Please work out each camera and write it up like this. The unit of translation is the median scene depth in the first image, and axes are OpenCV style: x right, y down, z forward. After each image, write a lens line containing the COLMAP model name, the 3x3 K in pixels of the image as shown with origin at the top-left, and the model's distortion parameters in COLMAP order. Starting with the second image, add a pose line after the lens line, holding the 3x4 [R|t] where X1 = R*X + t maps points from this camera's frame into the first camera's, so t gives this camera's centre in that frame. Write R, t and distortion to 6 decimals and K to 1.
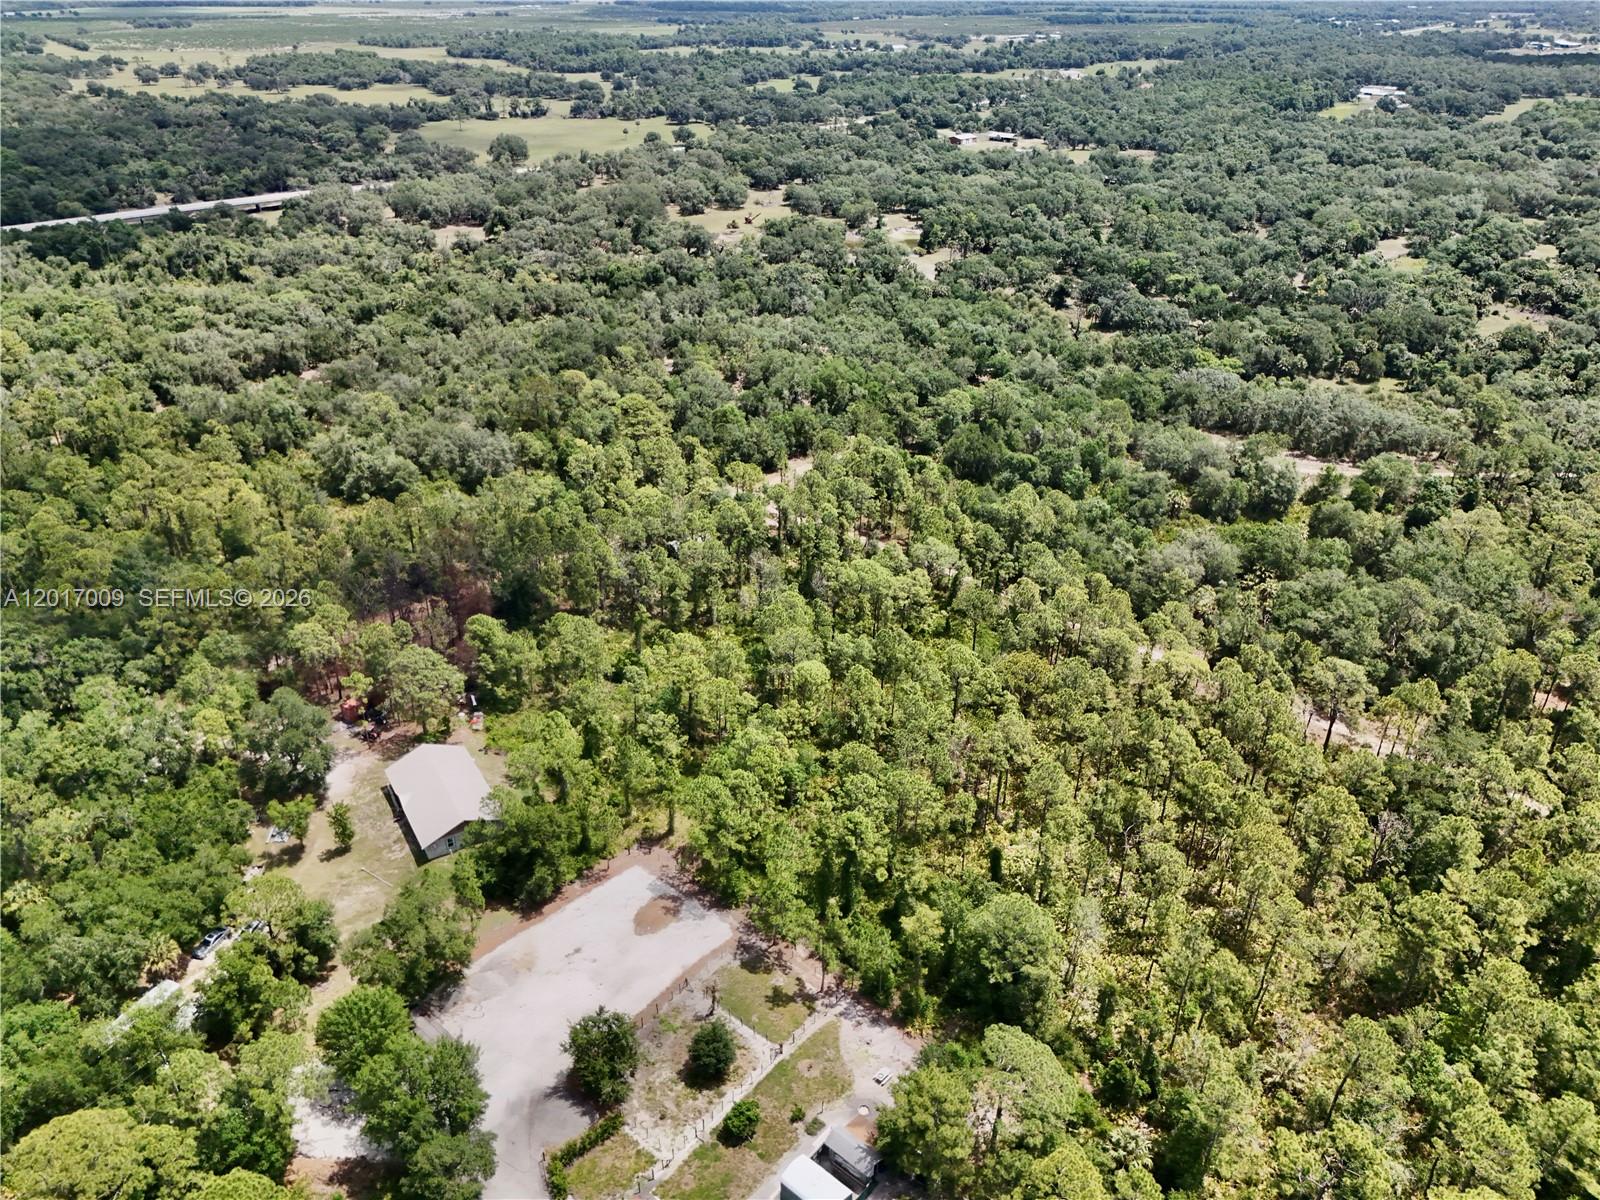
lens RADIAL K [[1174.0, 0, 801.9], [0, 1174.0, 598.6], [0, 0, 1]] dist [0.062764, -0.056655]
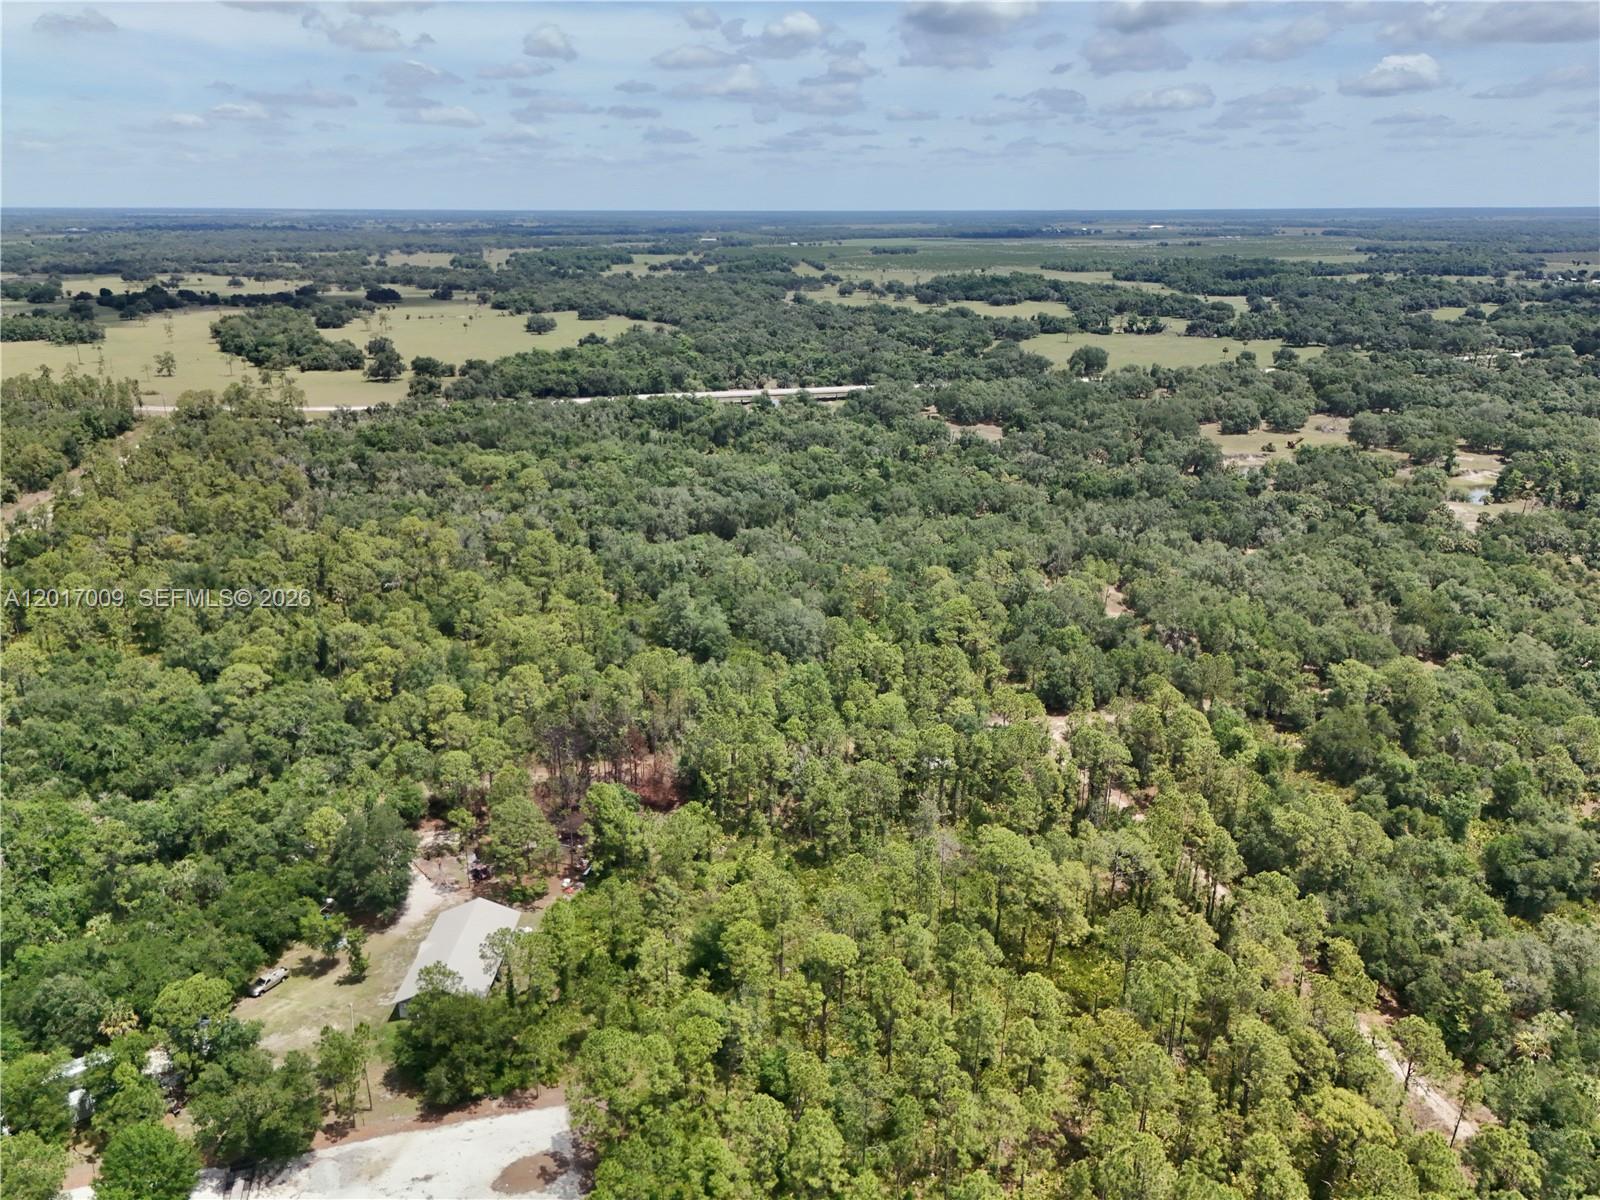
lens RADIAL K [[1174.0, 0, 798.4], [0, 1174.0, 594.2], [0, 0, 1]] dist [0.062764, -0.056655]
pose [[0.849040, 0.160690, -0.503299, 0.064020], [-0.243877, 0.964263, -0.103544, -0.014697], [0.468674, 0.210656, 0.857886, 0.042350]]
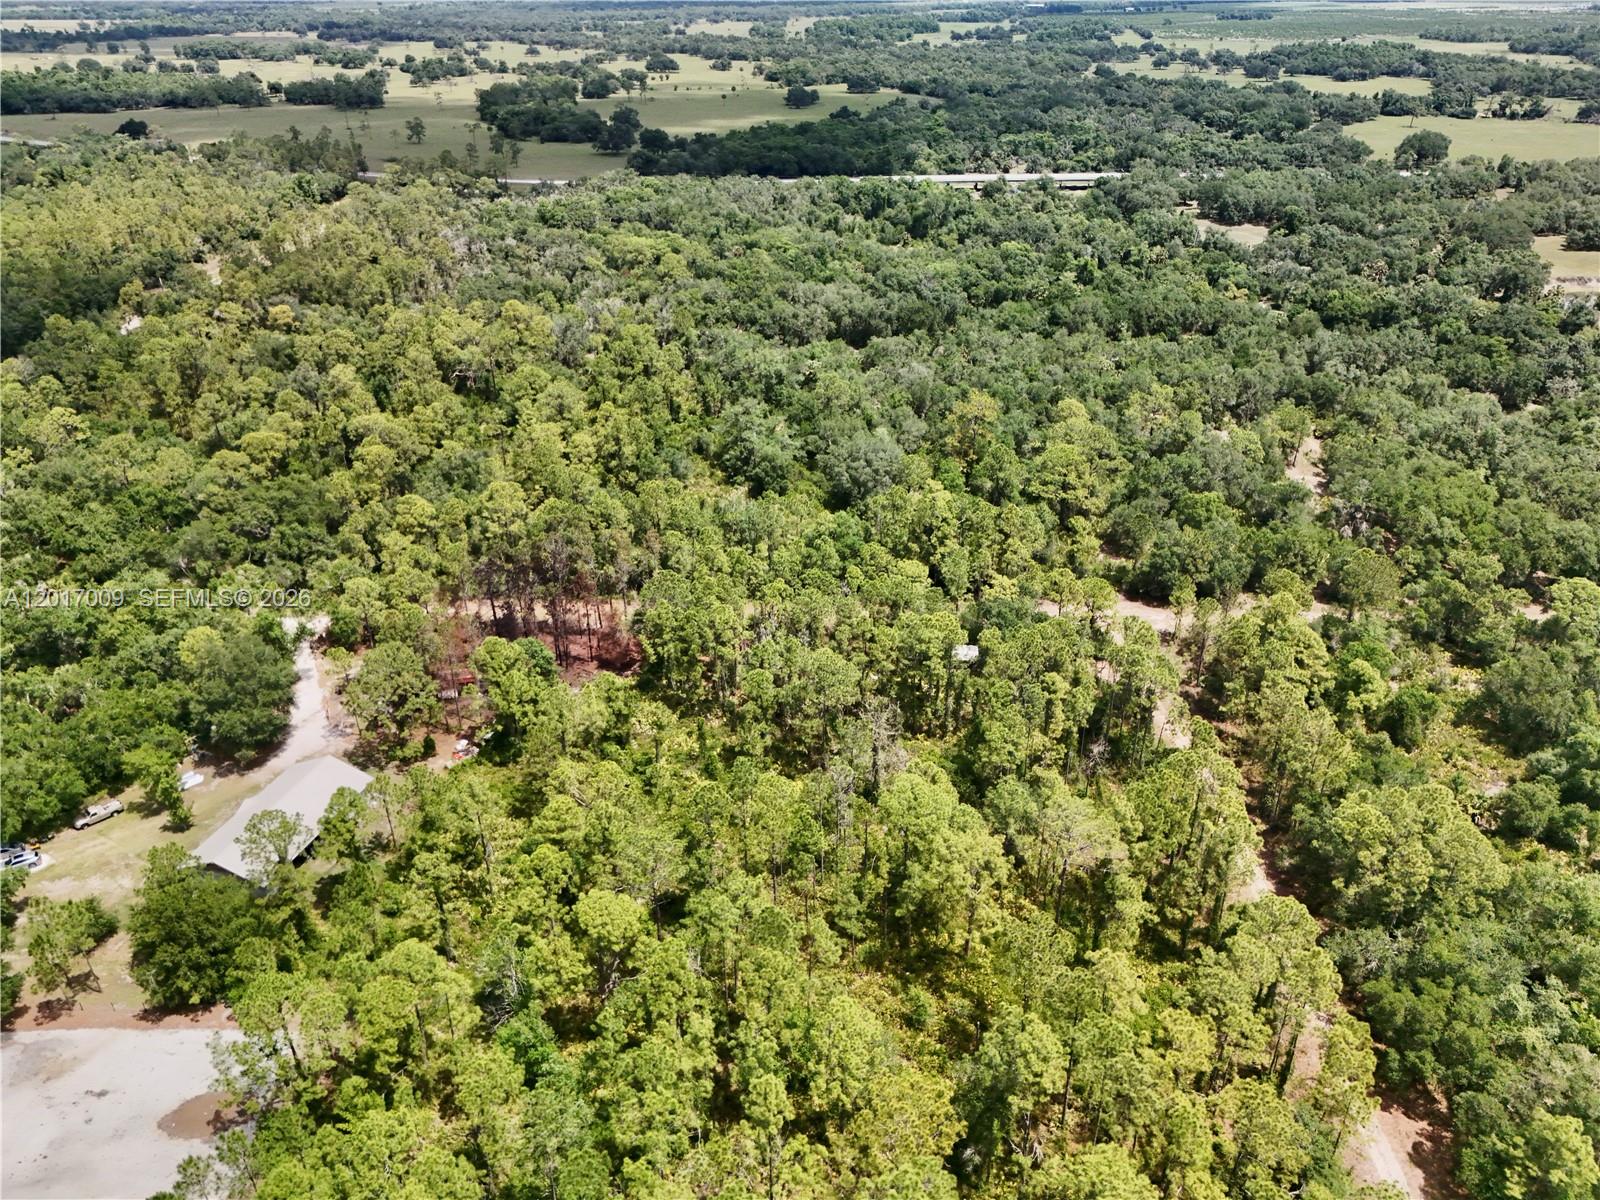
lens RADIAL K [[1174.0, 0, 800.0], [0, 1174.0, 591.9], [0, 0, 1]] dist [0.062764, -0.056655]
pose [[0.683714, 0.329874, -0.650937, 0.075882], [-0.333448, 0.934655, 0.123415, -0.036421], [0.649113, 0.132673, 0.749033, 0.103492]]
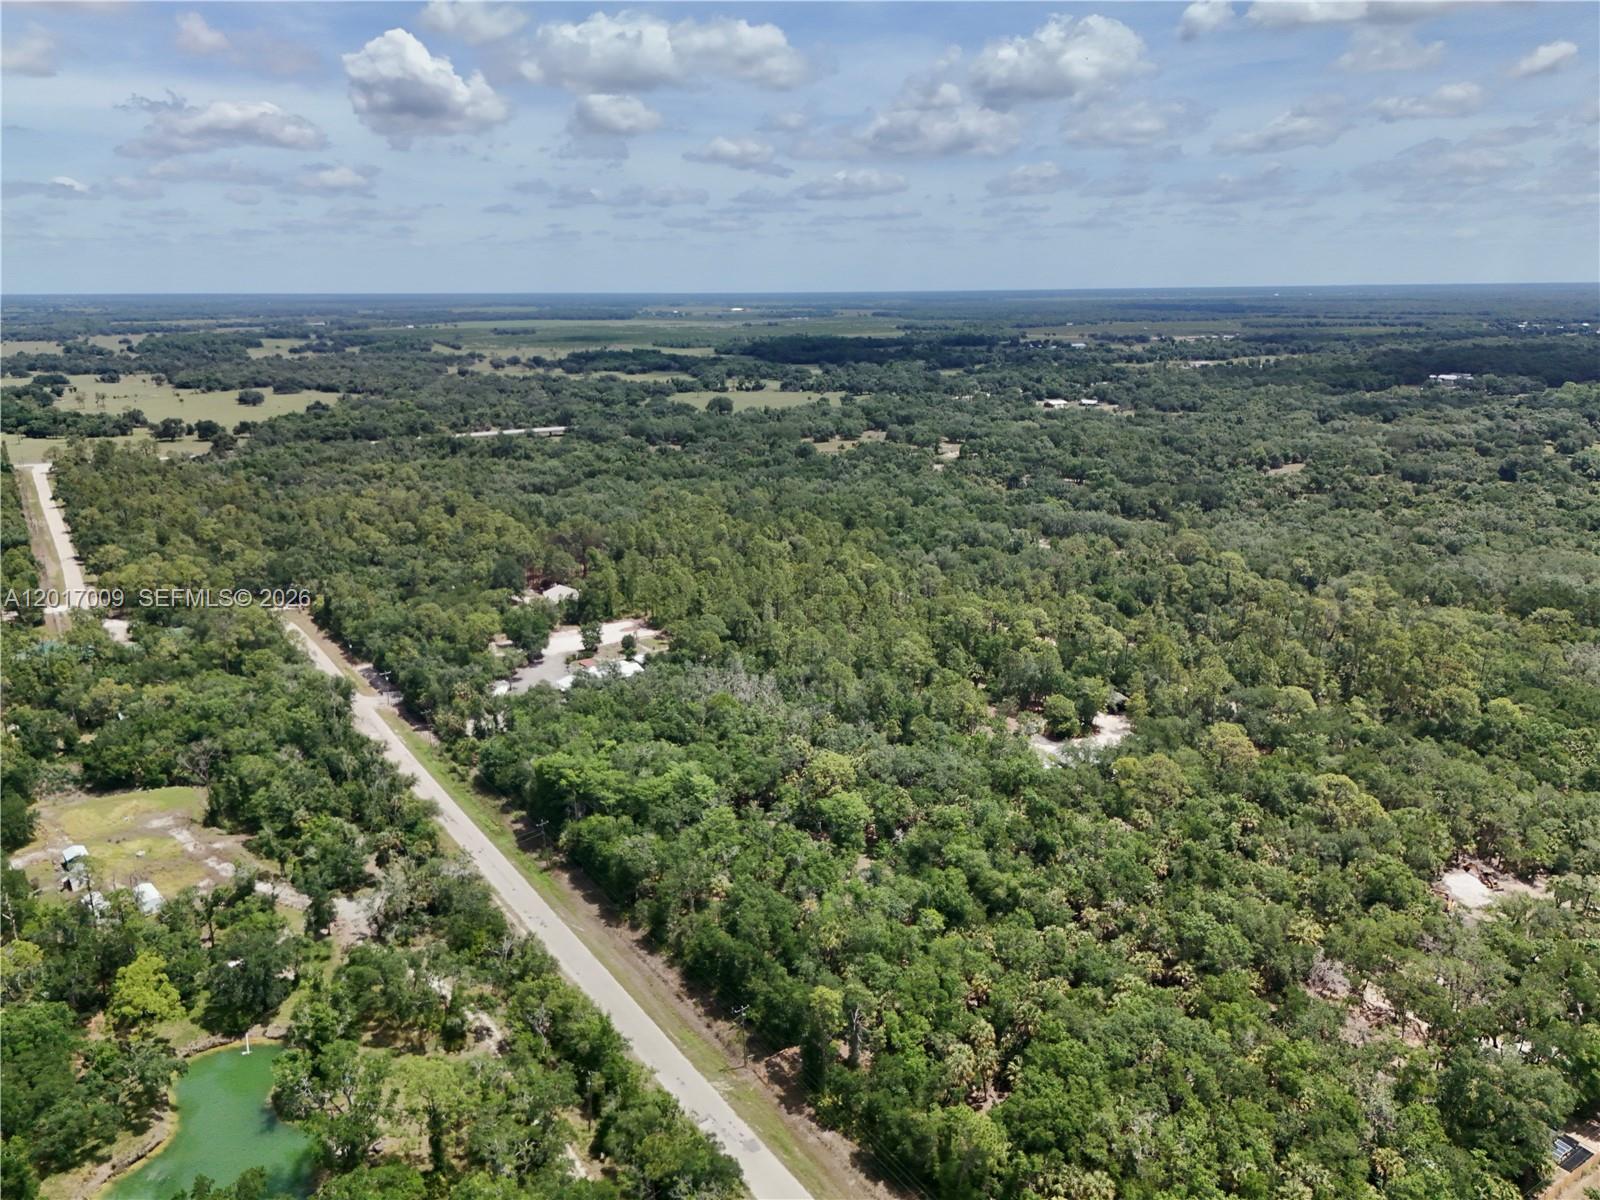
lens RADIAL K [[1174.0, 0, 796.3], [0, 1174.0, 602.2], [0, 0, 1]] dist [0.062764, -0.056655]
pose [[0.975269, 0.047486, -0.215860, 0.124247], [-0.094585, 0.972368, -0.213435, 0.113664], [0.199760, 0.228574, 0.952812, -0.220326]]
